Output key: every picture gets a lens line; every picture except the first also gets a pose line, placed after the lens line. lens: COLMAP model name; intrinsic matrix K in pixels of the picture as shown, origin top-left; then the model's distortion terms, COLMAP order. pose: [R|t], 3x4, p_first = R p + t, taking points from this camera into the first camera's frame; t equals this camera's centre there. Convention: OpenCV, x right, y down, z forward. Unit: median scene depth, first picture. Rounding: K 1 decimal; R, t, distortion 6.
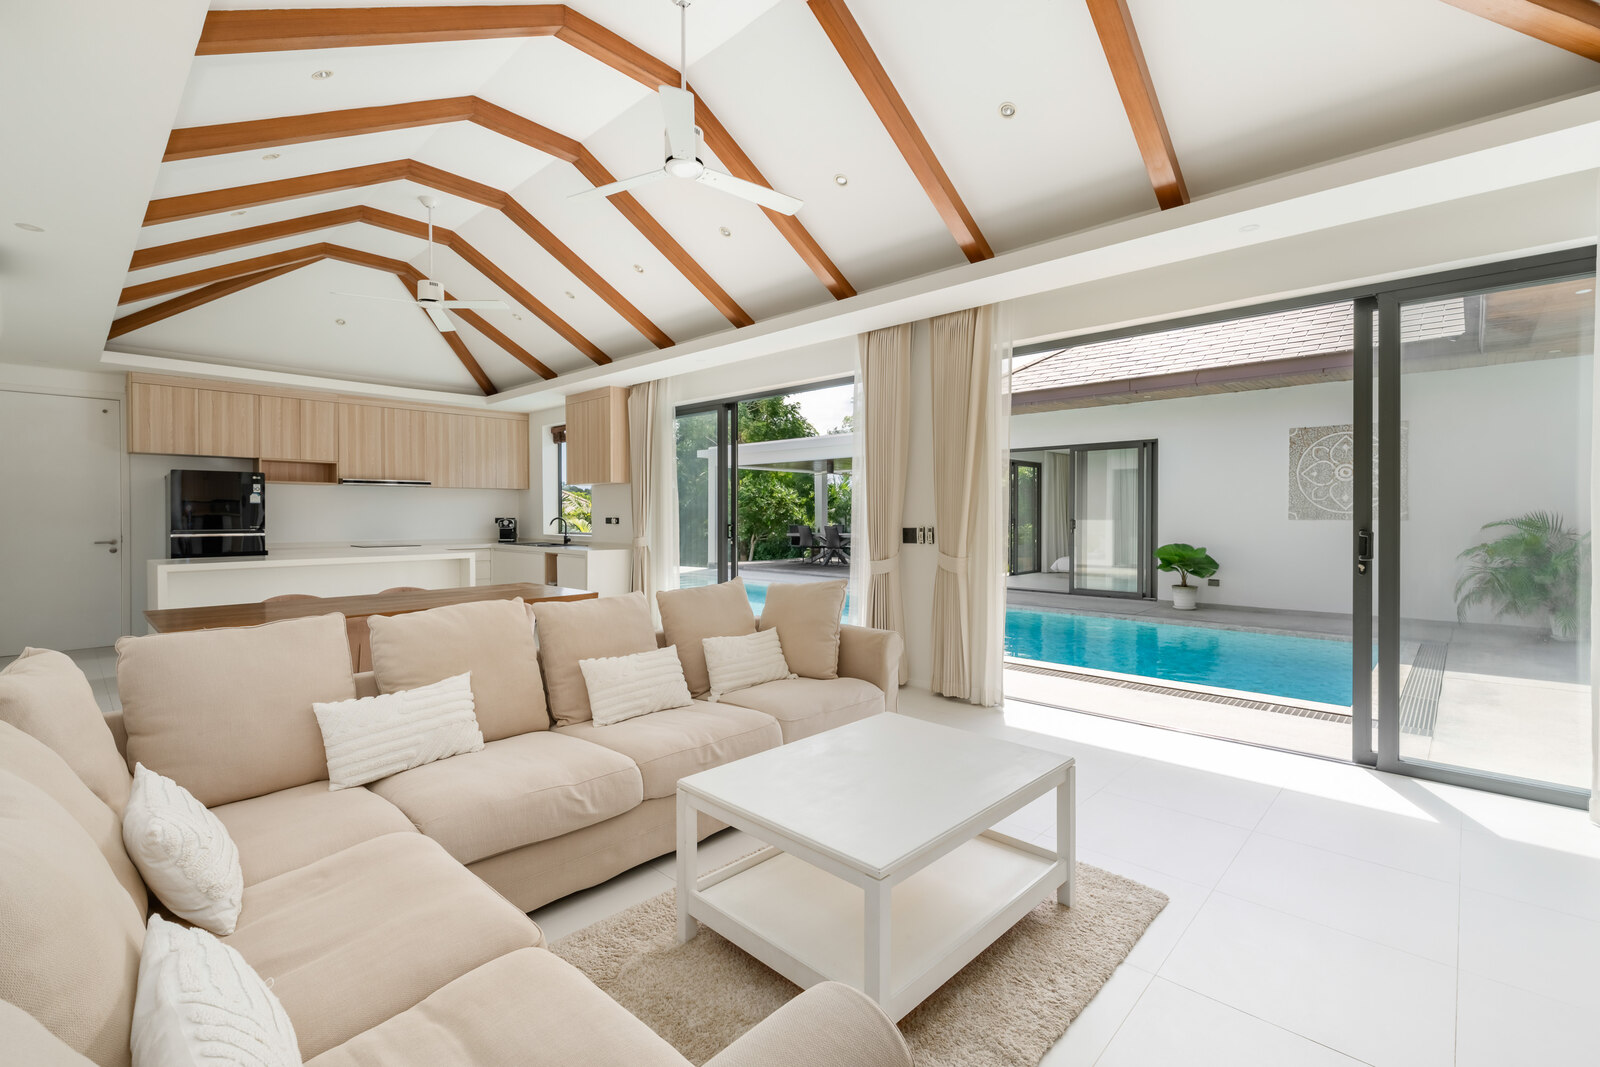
lens RADIAL K [[697.0, 0, 807.0], [0, 697.0, 529.1], [0, 0, 1]] dist [-0.003650, -0.000608]
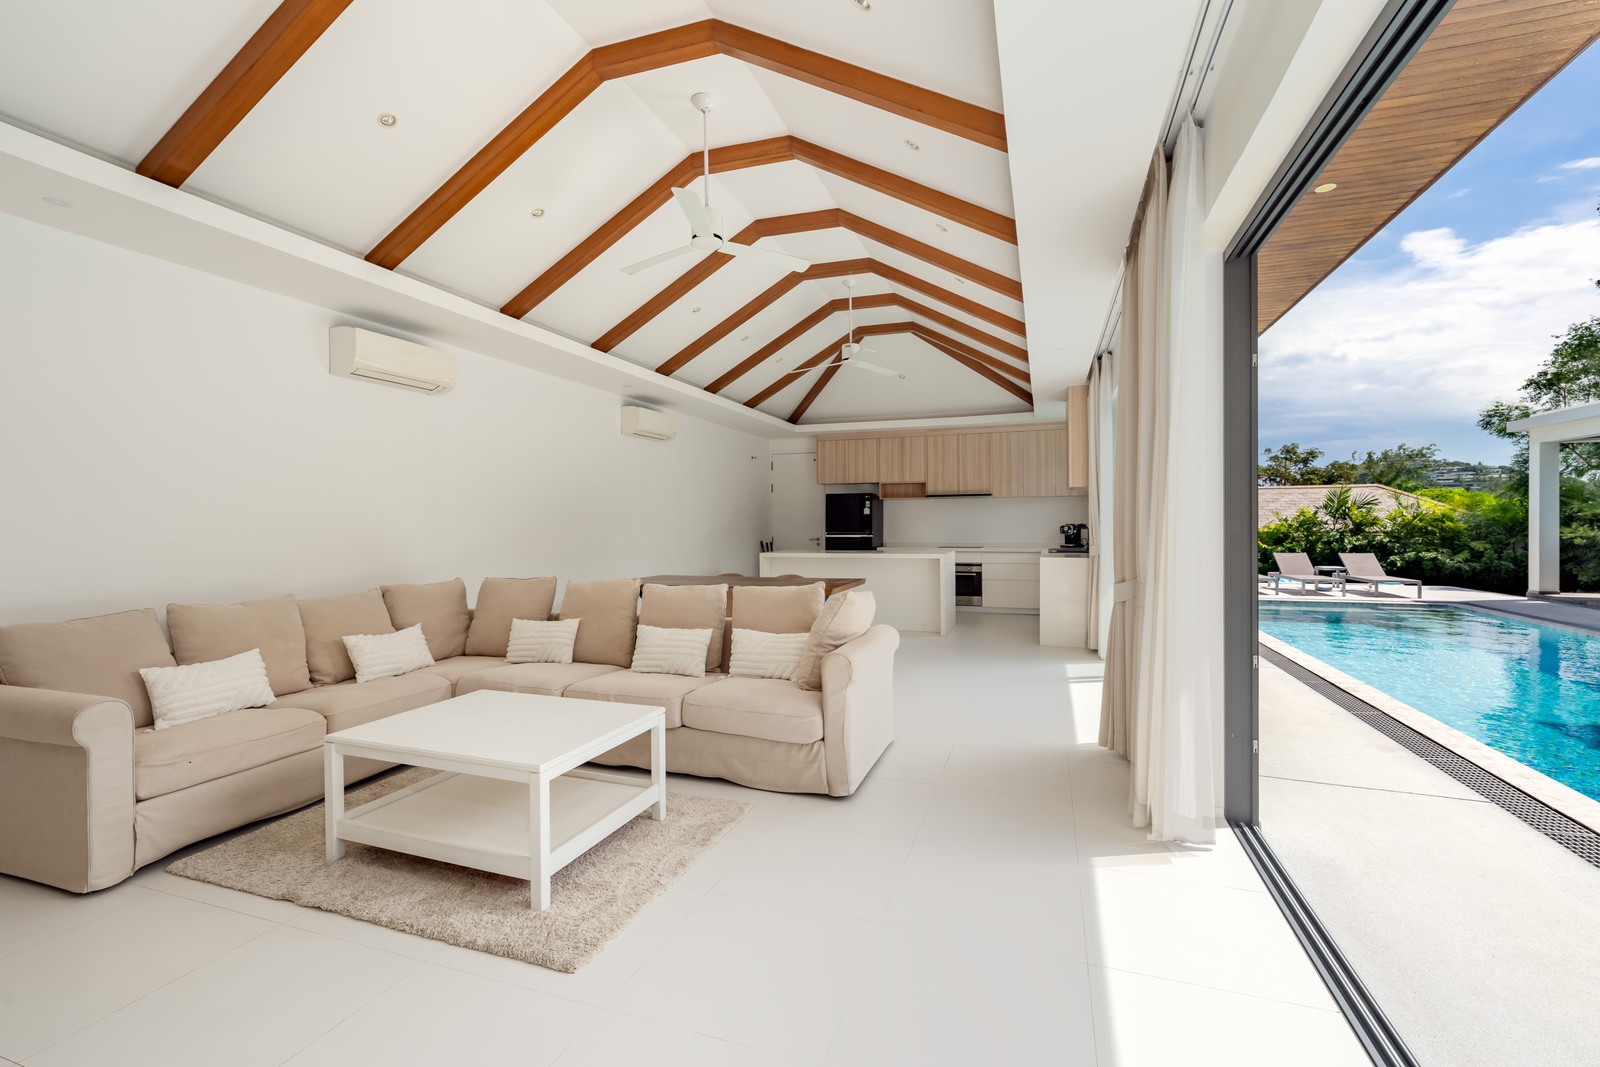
lens RADIAL K [[697.0, 0, 786.8], [0, 697.0, 531.3], [0, 0, 1]] dist [-0.003650, -0.000608]
pose [[0.412434, 0.008950, -0.910944, 0.337077], [-0.011139, 0.999927, 0.004781, -0.006491], [0.910919, 0.008175, 0.412503, 0.198048]]
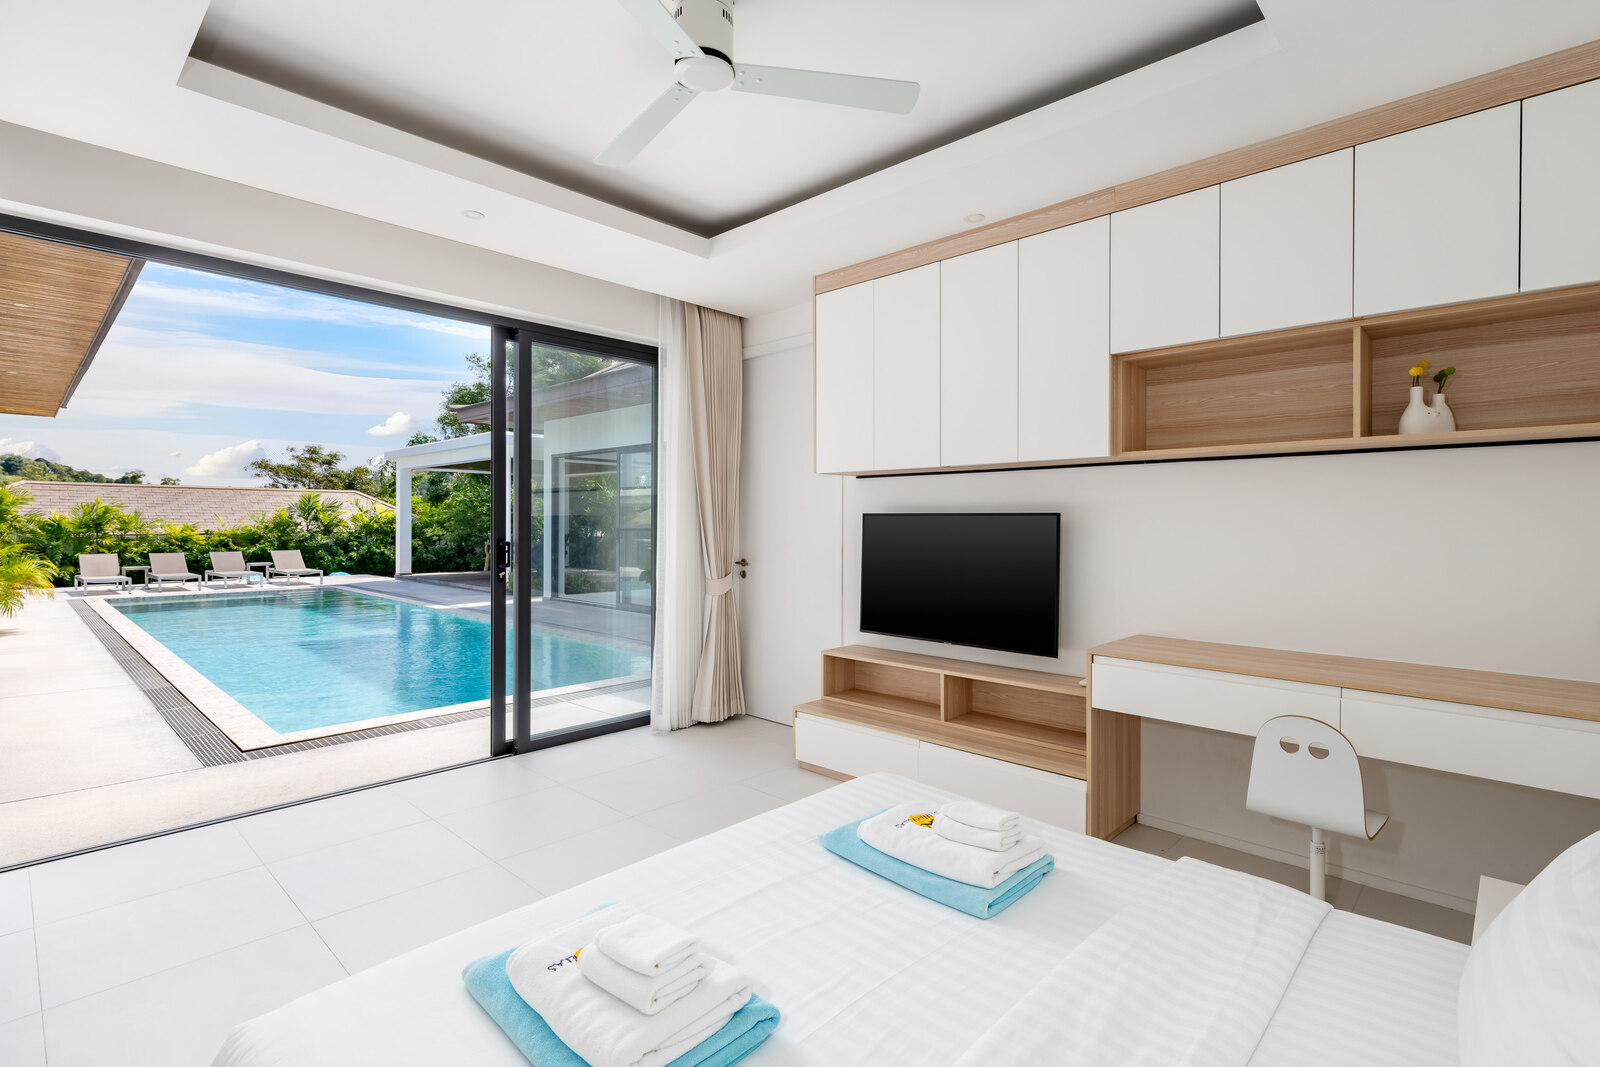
lens RADIAL K [[765.9, 0, 796.3], [0, 765.9, 532.6], [0, 0, 1]] dist [0.004530, 0.001448]
pose [[0.999957, 0.002418, 0.008982, 0.755084], [-0.002385, 0.999990, -0.003708, -0.007153], [-0.008991, 0.003686, 0.999953, -0.021433]]
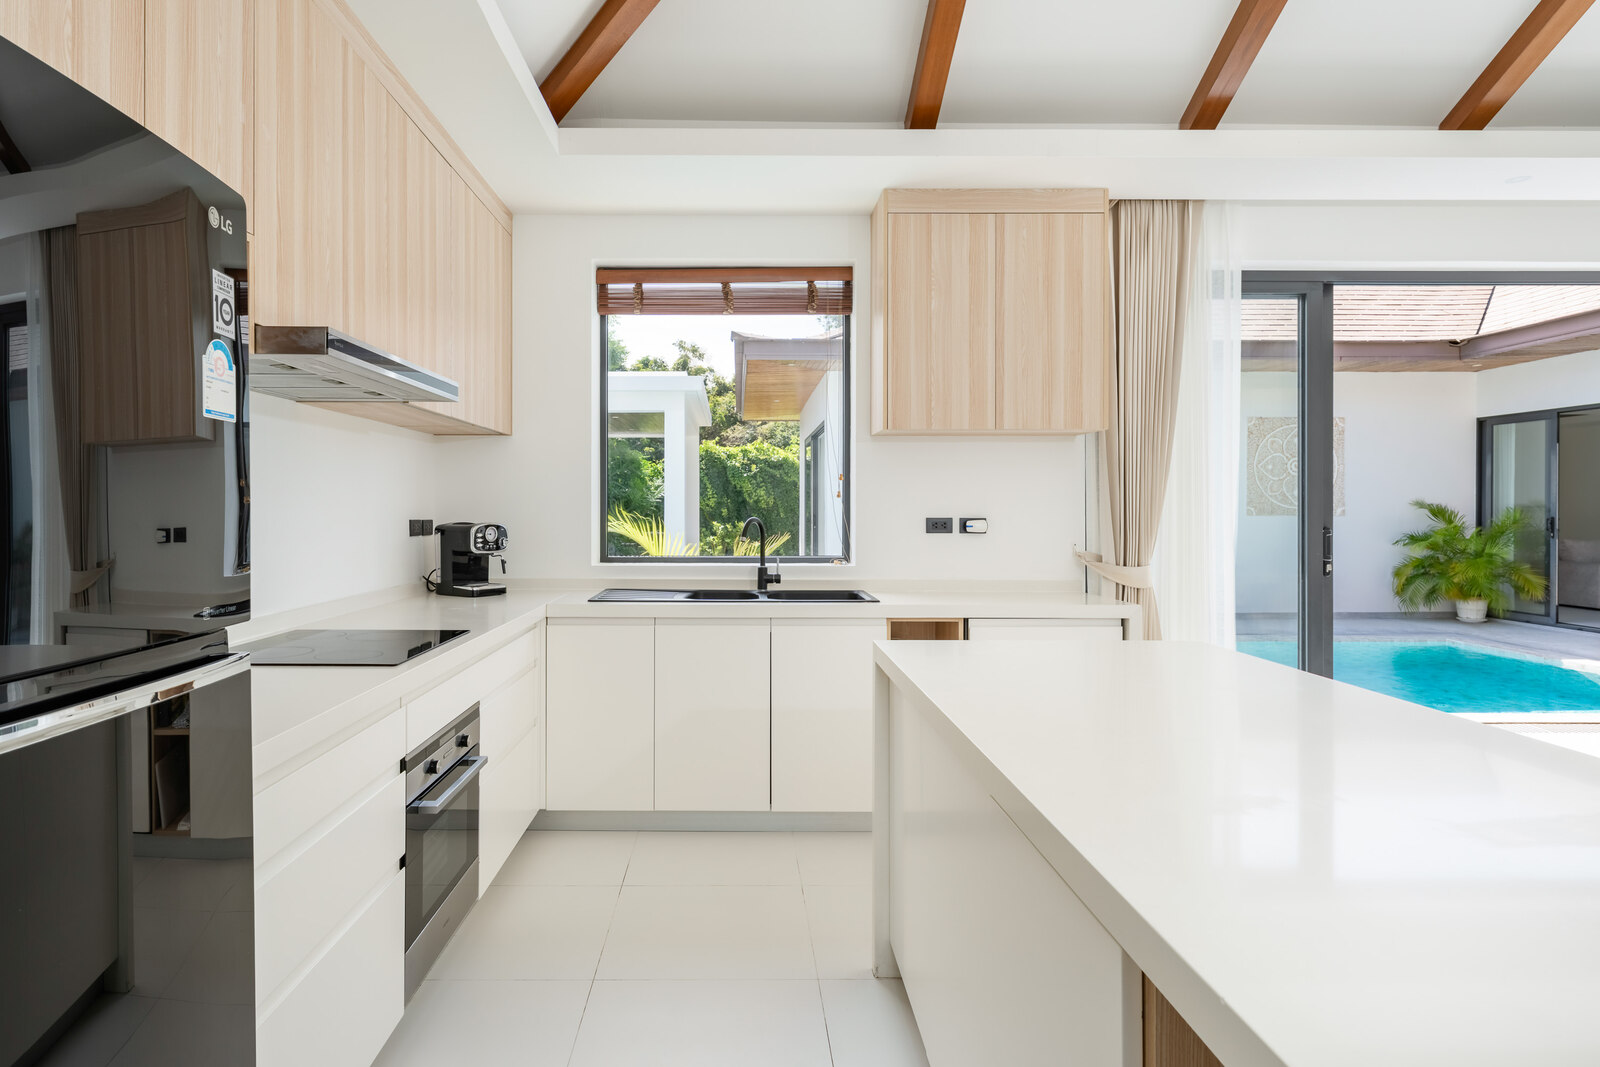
lens RADIAL K [[896.9, 0, 789.9], [0, 896.9, 507.7], [0, 0, 1]] dist [0.007683, 0.000236]
pose [[0.693189, 0.003018, 0.720749, -0.589186], [0.012297, 0.999796, -0.016013, -0.012807], [-0.720651, 0.019964, 0.693011, 0.620192]]
